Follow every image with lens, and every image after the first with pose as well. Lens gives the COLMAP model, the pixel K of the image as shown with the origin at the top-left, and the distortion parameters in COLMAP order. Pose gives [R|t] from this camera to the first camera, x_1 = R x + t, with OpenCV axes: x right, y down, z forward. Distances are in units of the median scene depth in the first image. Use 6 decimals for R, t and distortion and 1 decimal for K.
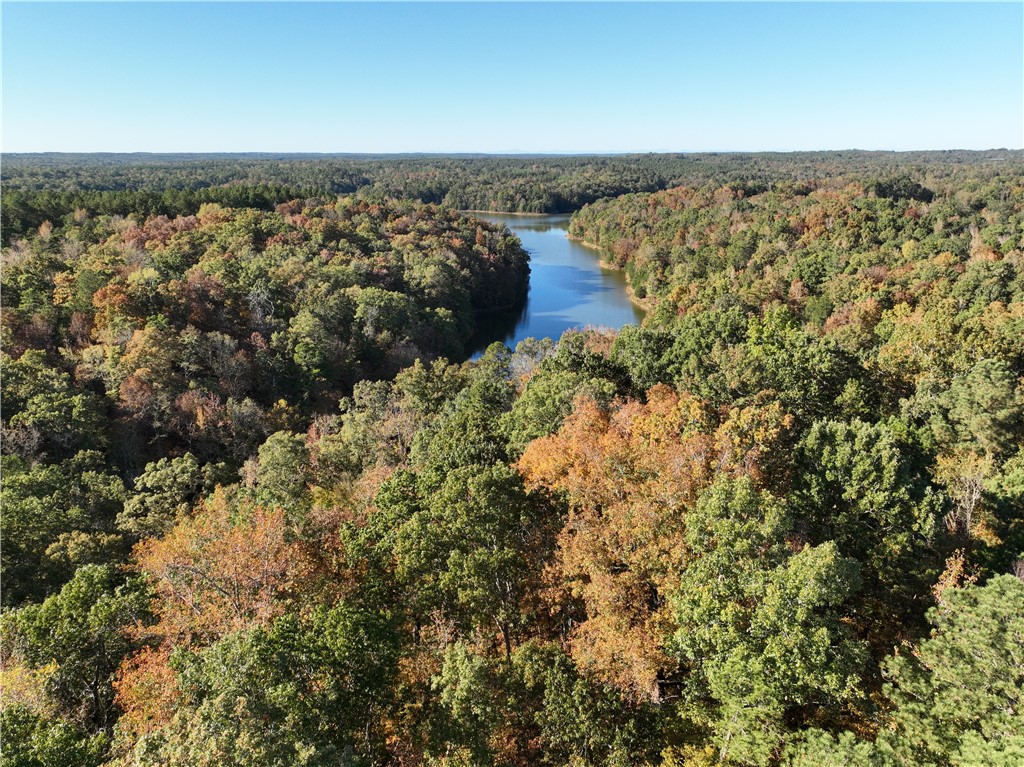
lens RADIAL K [[743.1, 0, 516.8], [0, 743.1, 382.9], [0, 0, 1]] dist [0.014495, -0.000177]
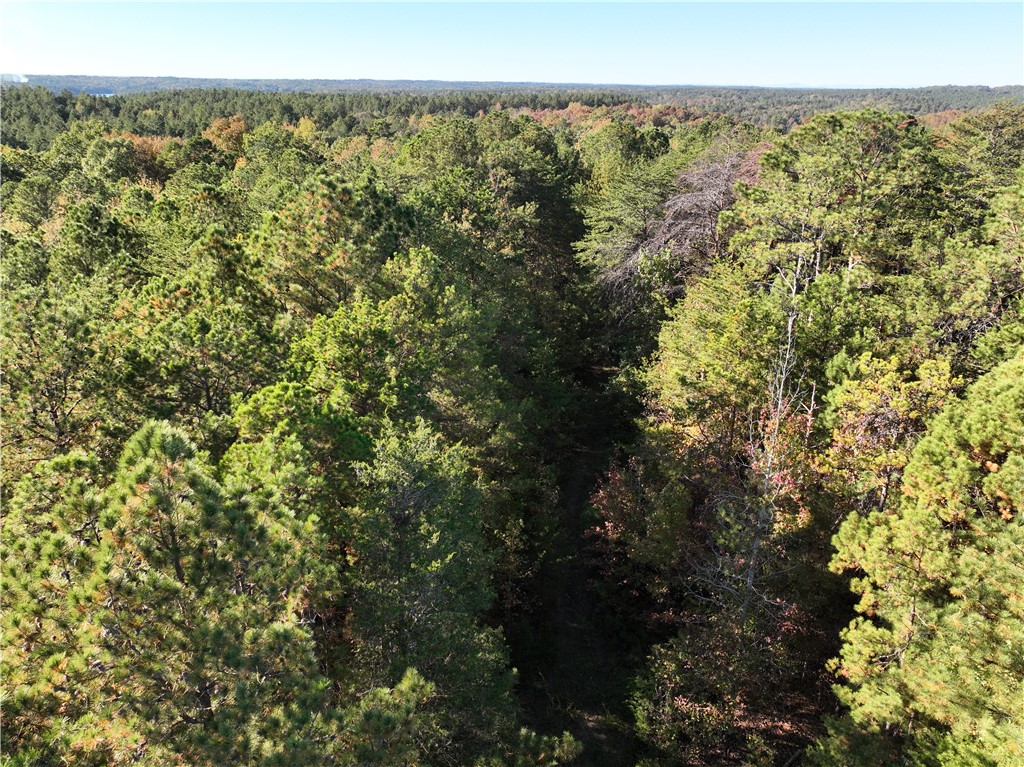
lens RADIAL K [[743.1, 0, 514.7], [0, 743.1, 384.1], [0, 0, 1]] dist [0.014495, -0.000177]
pose [[0.943900, 0.138130, -0.299956, 0.001517], [-0.113306, 0.988643, 0.098722, 0.095950], [0.310186, -0.059197, 0.948831, -0.255003]]
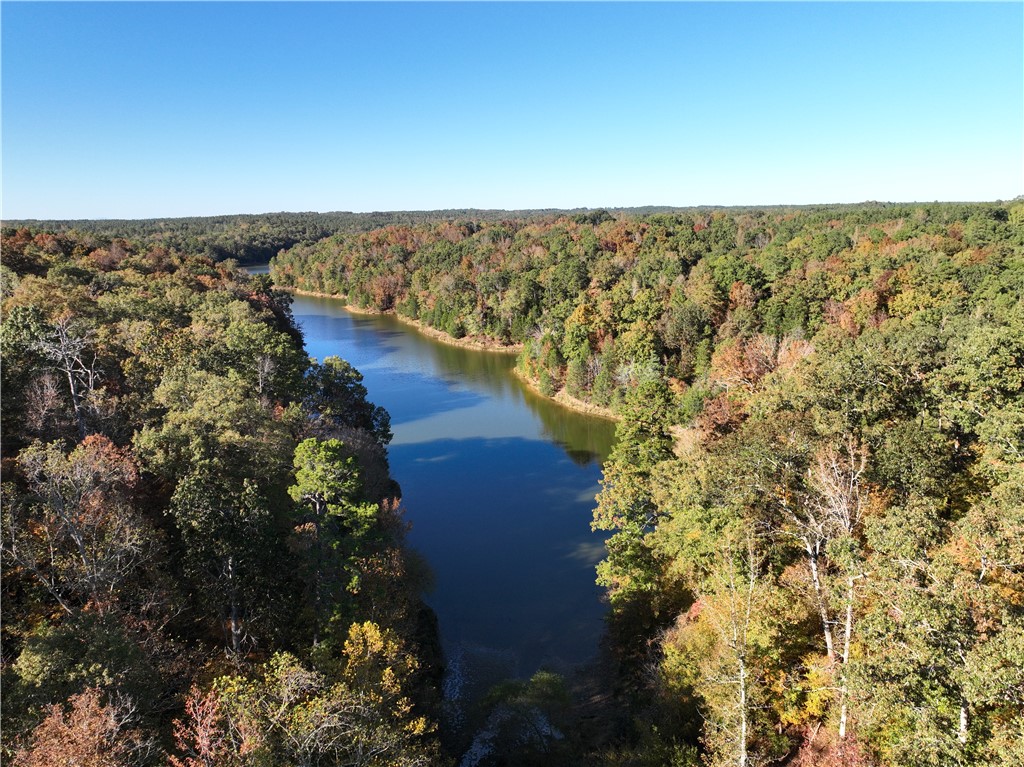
lens RADIAL K [[743.1, 0, 515.7], [0, 743.1, 389.6], [0, 0, 1]] dist [0.014495, -0.000177]
pose [[0.879476, -0.121599, 0.460148, -0.086567], [0.155694, 0.987123, -0.036719, -0.011764], [-0.449758, 0.103936, 0.887083, 0.153910]]
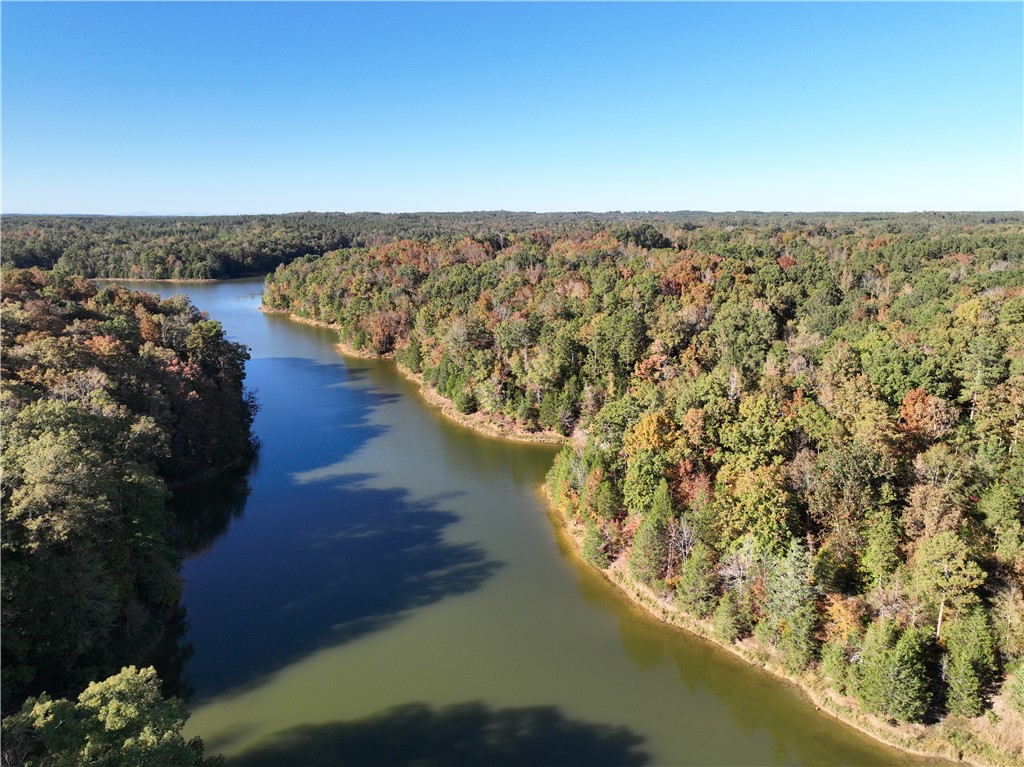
lens RADIAL K [[743.1, 0, 513.6], [0, 743.1, 380.5], [0, 0, 1]] dist [0.014495, -0.000177]
pose [[0.899454, -0.094177, 0.426747, -0.027730], [0.129047, 0.990196, -0.053469, -0.059042], [-0.417528, 0.103163, 0.902789, 0.256398]]
